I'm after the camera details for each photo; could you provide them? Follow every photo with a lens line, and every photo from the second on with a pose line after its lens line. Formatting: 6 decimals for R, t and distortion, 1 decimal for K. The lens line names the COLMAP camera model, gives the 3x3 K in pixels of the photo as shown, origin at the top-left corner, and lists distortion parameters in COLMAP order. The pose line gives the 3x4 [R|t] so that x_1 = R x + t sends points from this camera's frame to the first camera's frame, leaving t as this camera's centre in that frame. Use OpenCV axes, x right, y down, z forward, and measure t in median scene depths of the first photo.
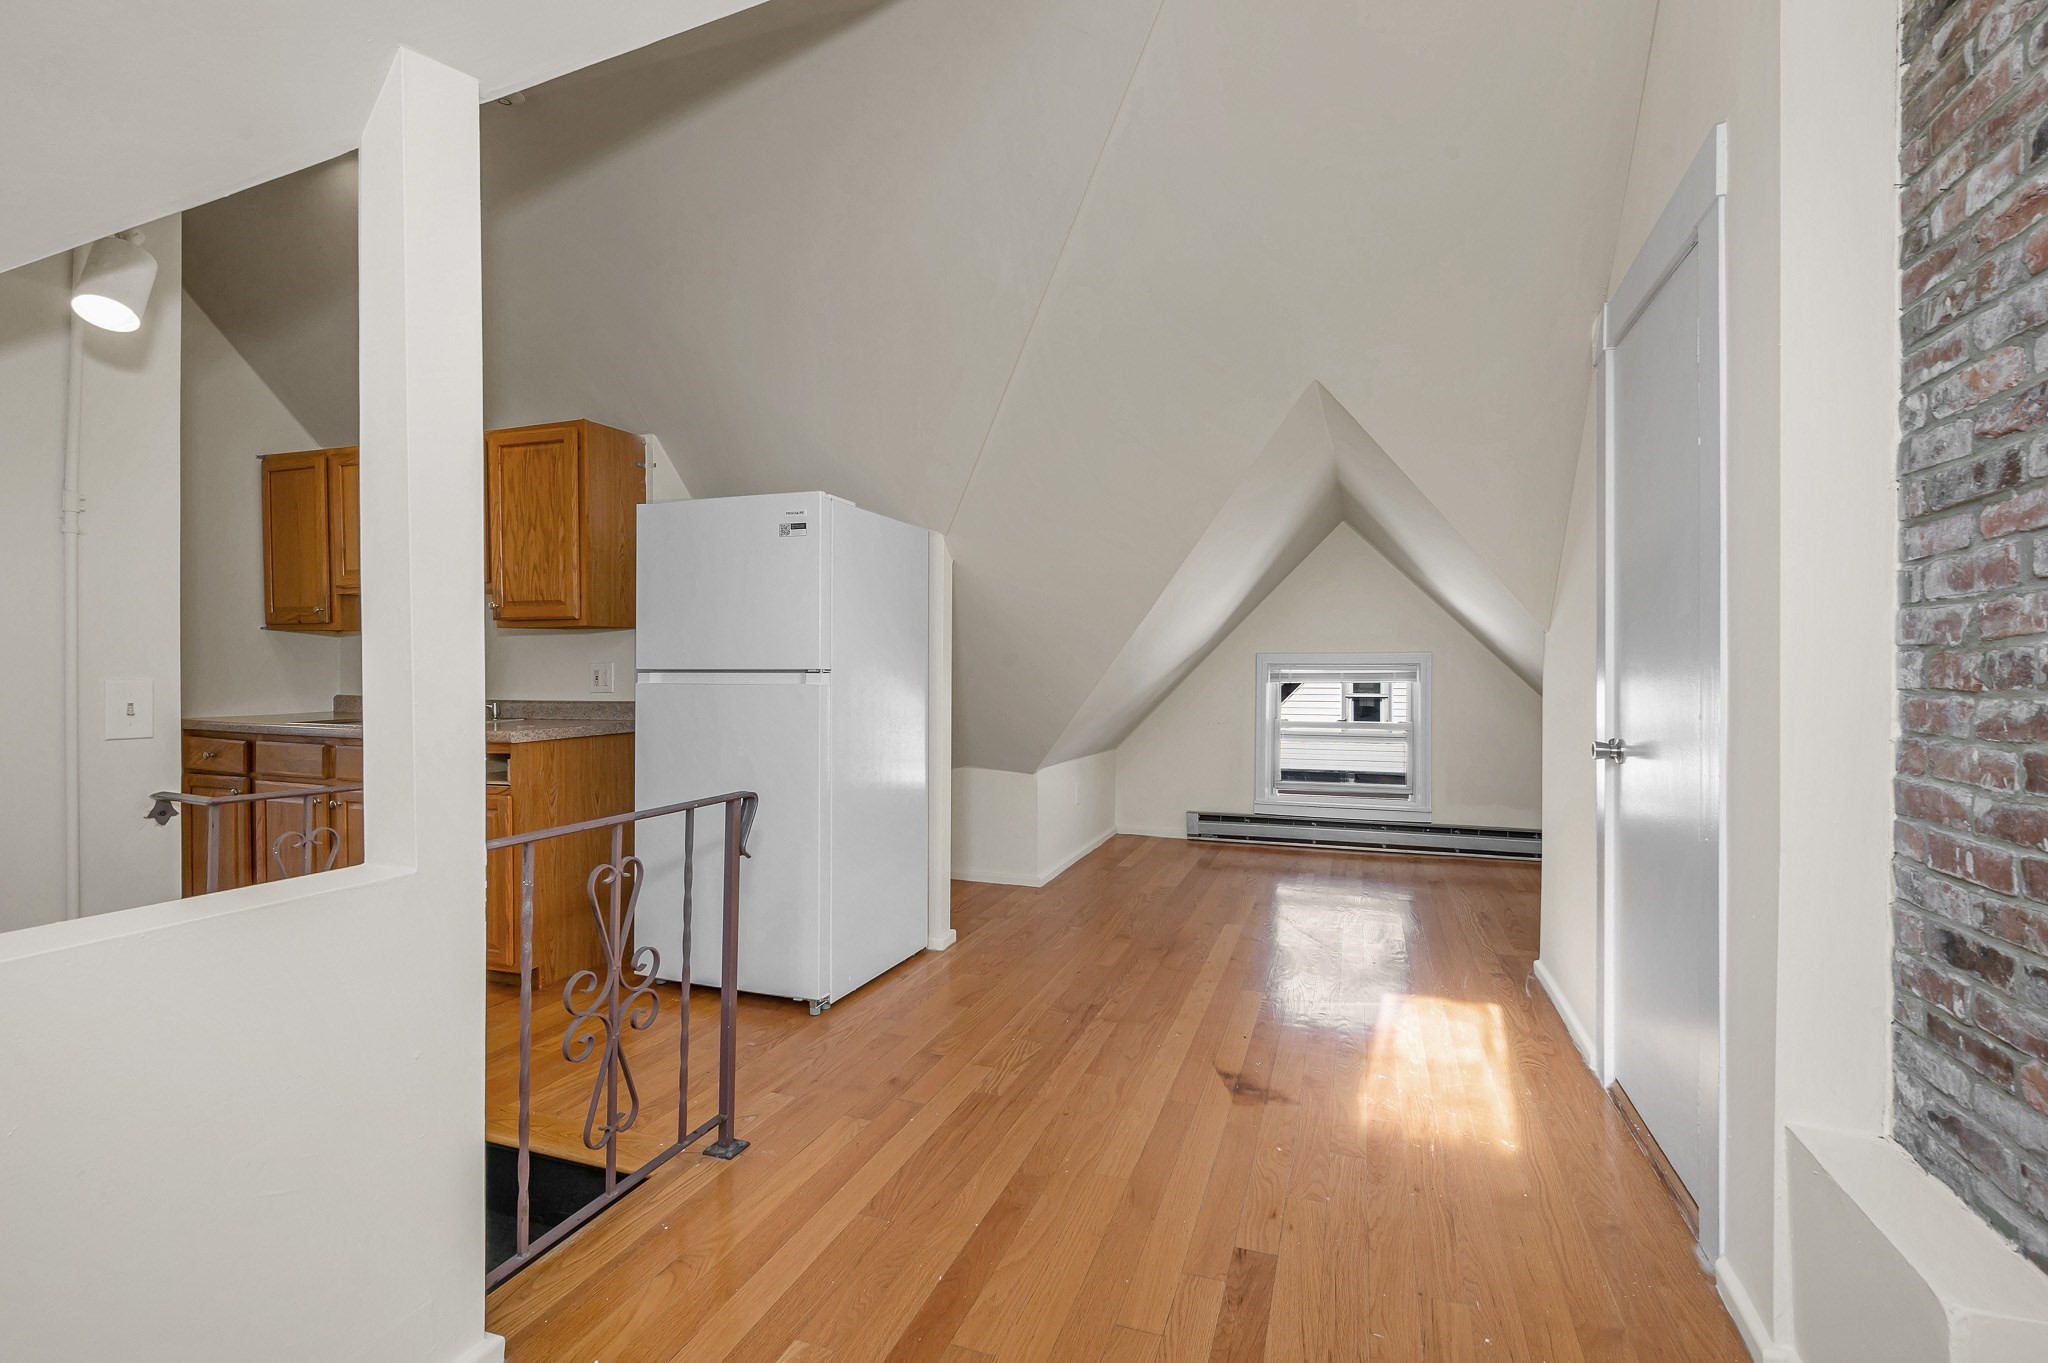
lens RADIAL K [[937.1, 0, 989.0], [0, 937.1, 666.1], [0, 0, 1]] dist [-0.000178, -0.000018]
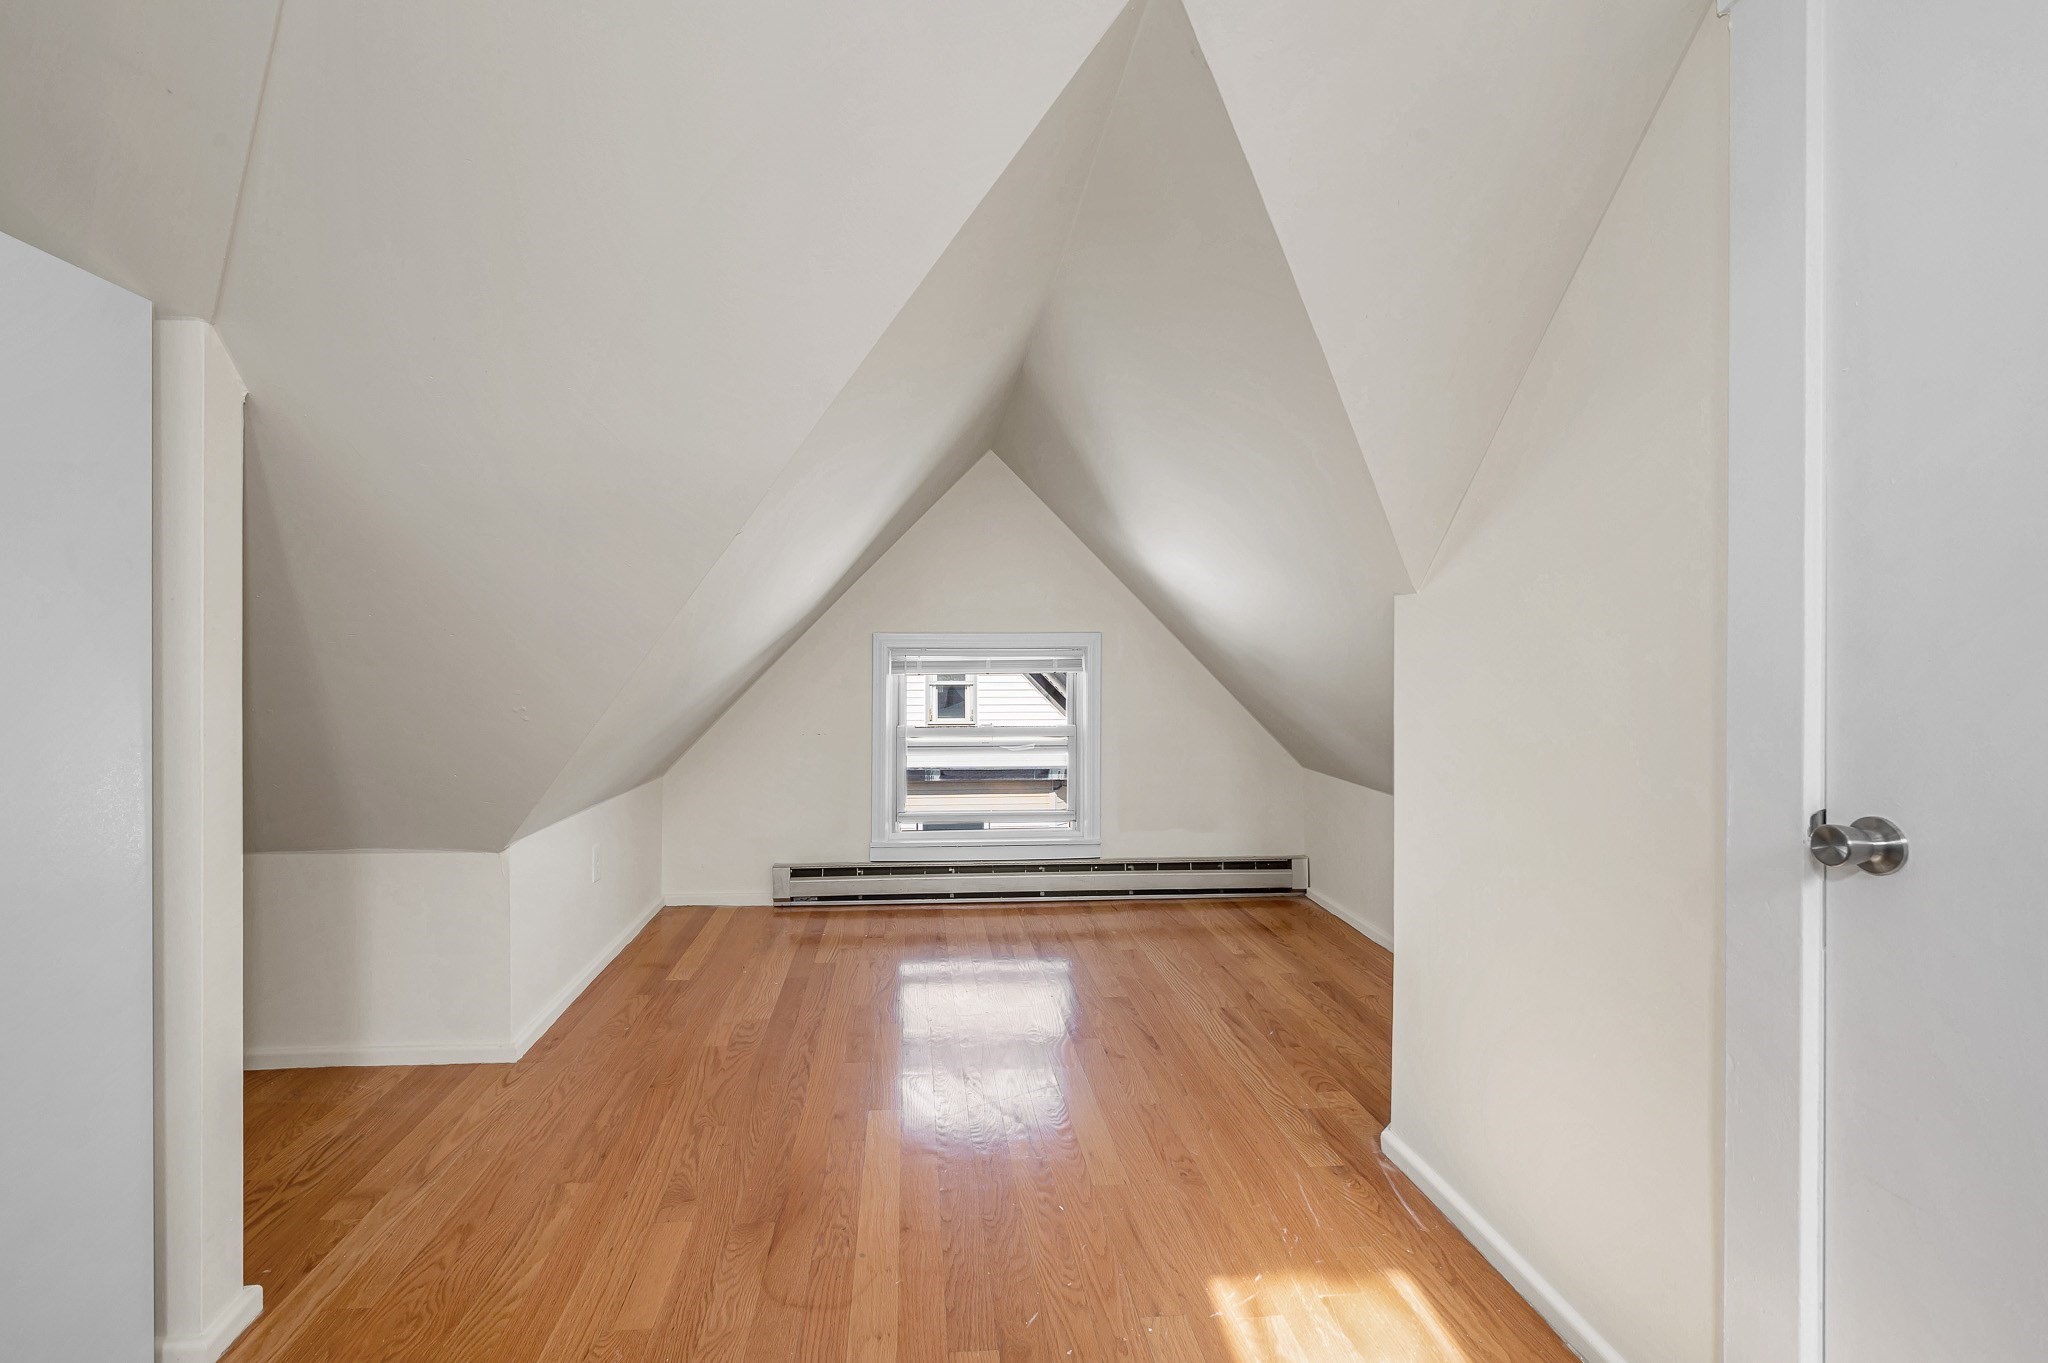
lens RADIAL K [[937.1, 0, 989.0], [0, 937.1, 666.1], [0, 0, 1]] dist [-0.000178, -0.000018]
pose [[0.890863, -0.007943, 0.454203, 0.048971], [0.000503, 0.999864, 0.016500, -0.000014], [-0.454272, -0.014471, 0.890746, 0.362924]]
